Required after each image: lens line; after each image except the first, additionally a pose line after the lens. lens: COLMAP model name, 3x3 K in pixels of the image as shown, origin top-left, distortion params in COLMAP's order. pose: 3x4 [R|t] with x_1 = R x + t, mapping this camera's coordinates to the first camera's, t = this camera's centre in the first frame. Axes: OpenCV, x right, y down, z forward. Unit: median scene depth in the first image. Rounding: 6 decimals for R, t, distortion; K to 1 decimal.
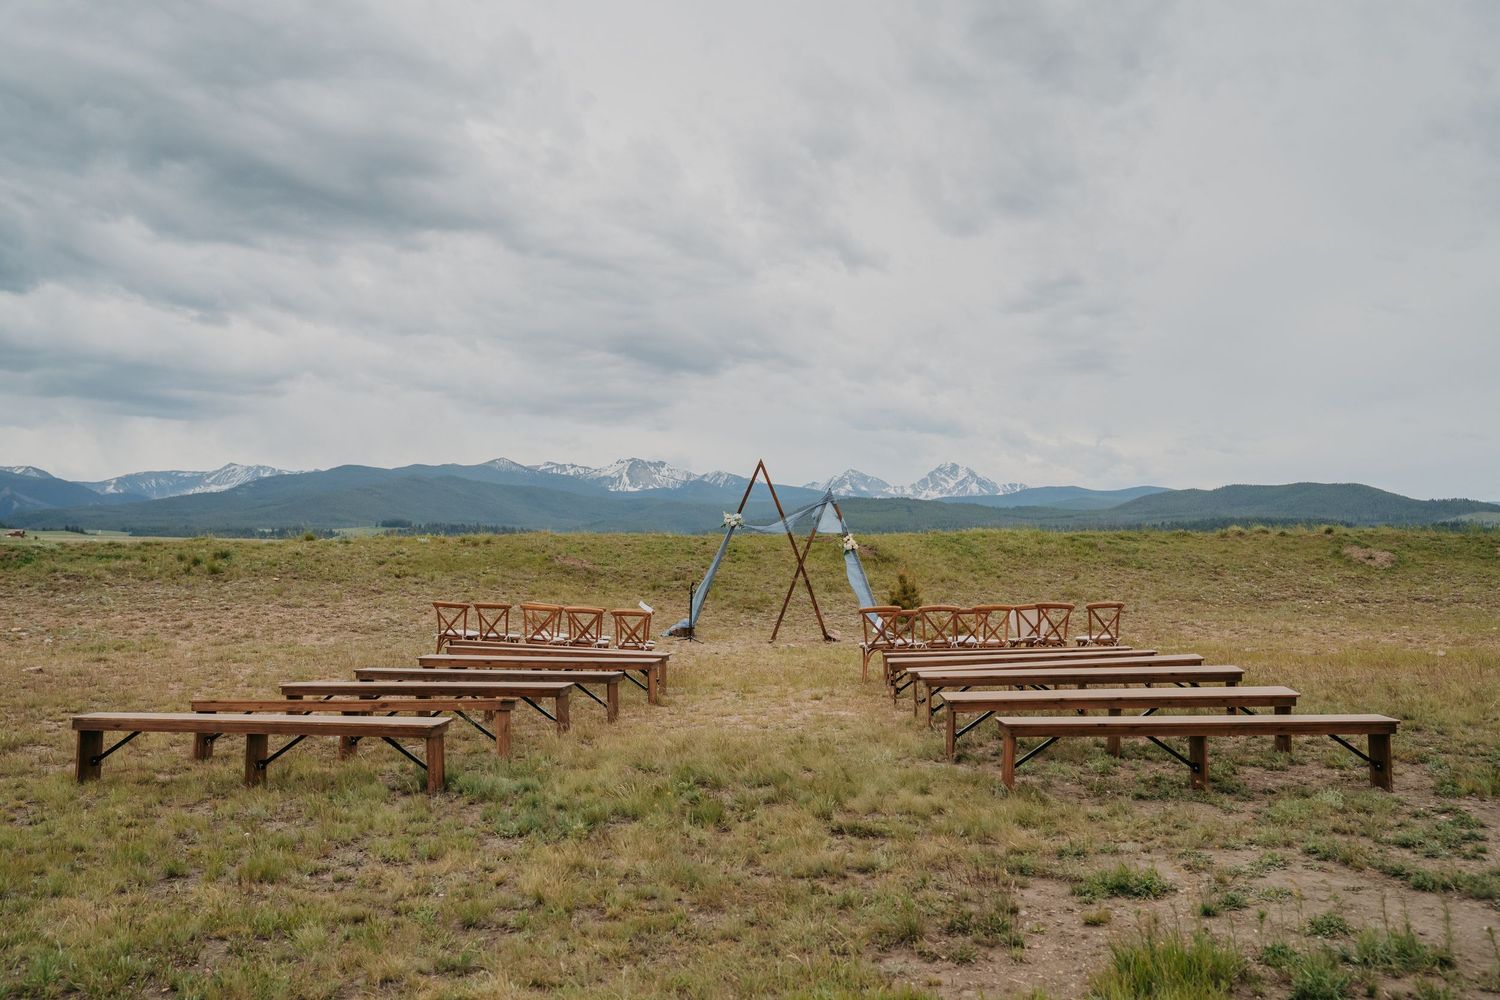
lens RADIAL K [[1682.8, 0, 750.0], [0, 1682.8, 500.0], [0, 0, 1]] dist [0.057072, 0.006793]
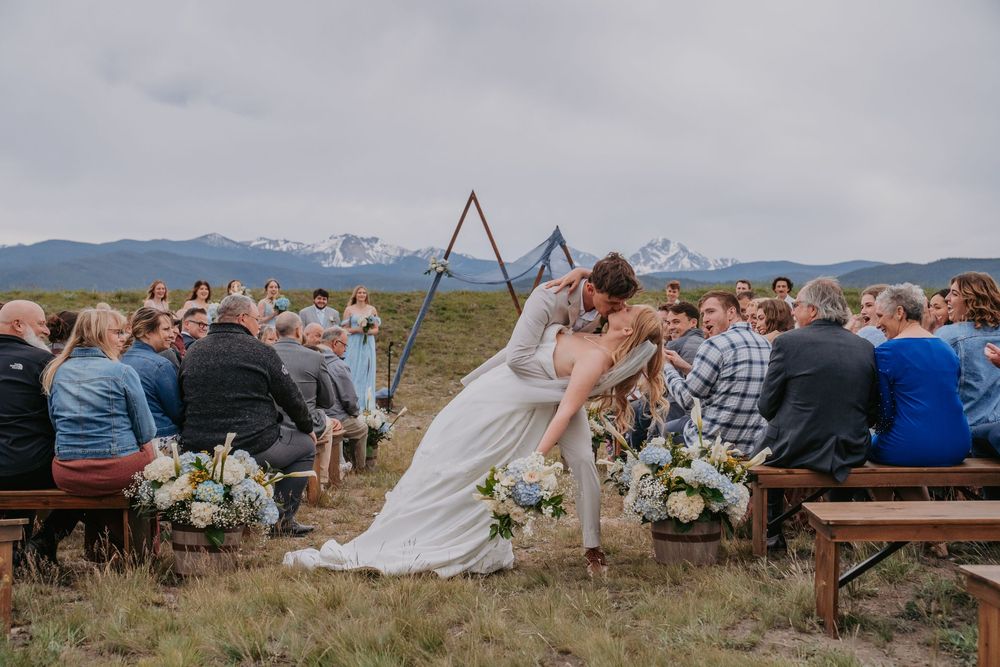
lens RADIAL K [[1646.4, 0, 500.0], [0, 1646.4, 333.5], [0, 0, 1]] dist [0.243746, -0.013917]
pose [[0.999751, -0.002734, 0.022151, 0.001245], [0.001981, 0.999423, 0.033918, 0.014493], [-0.022231, -0.033865, 0.999179, 0.160407]]
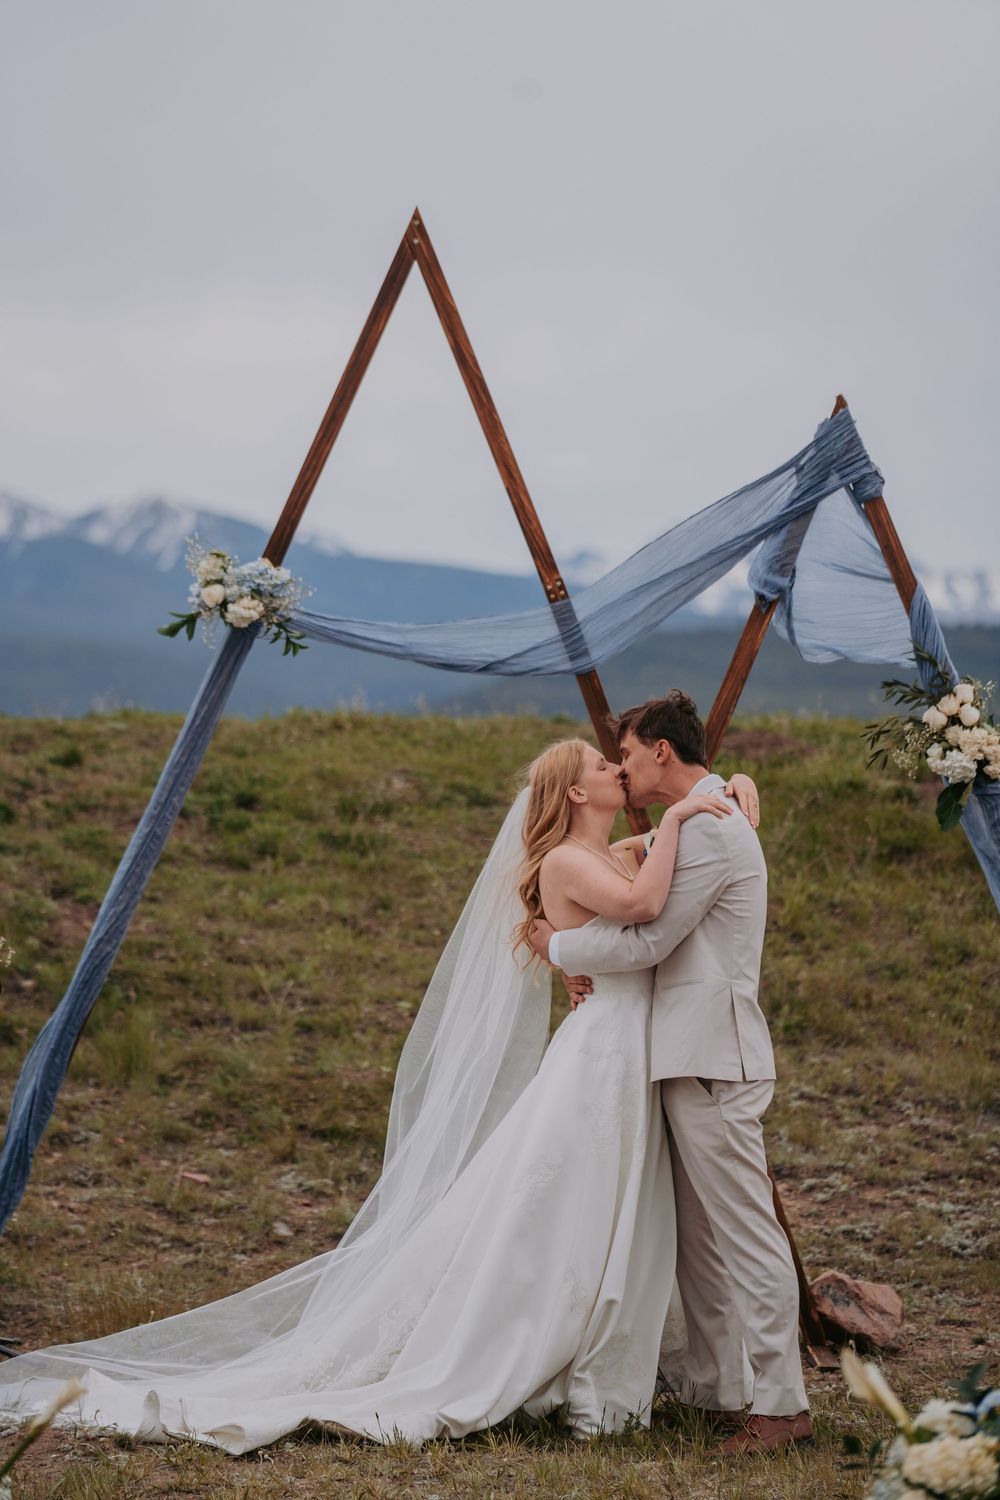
lens RADIAL K [[7390.7, 0, 499.4], [0, 7390.7, 702.6], [0, 0, 1]] dist [1.648487, -1.543098]
pose [[0.999545, 0.011326, 0.027951, -0.004157], [-0.011569, 0.999896, 0.008562, 0.013117], [-0.027851, -0.008882, 0.999573, 0.232634]]
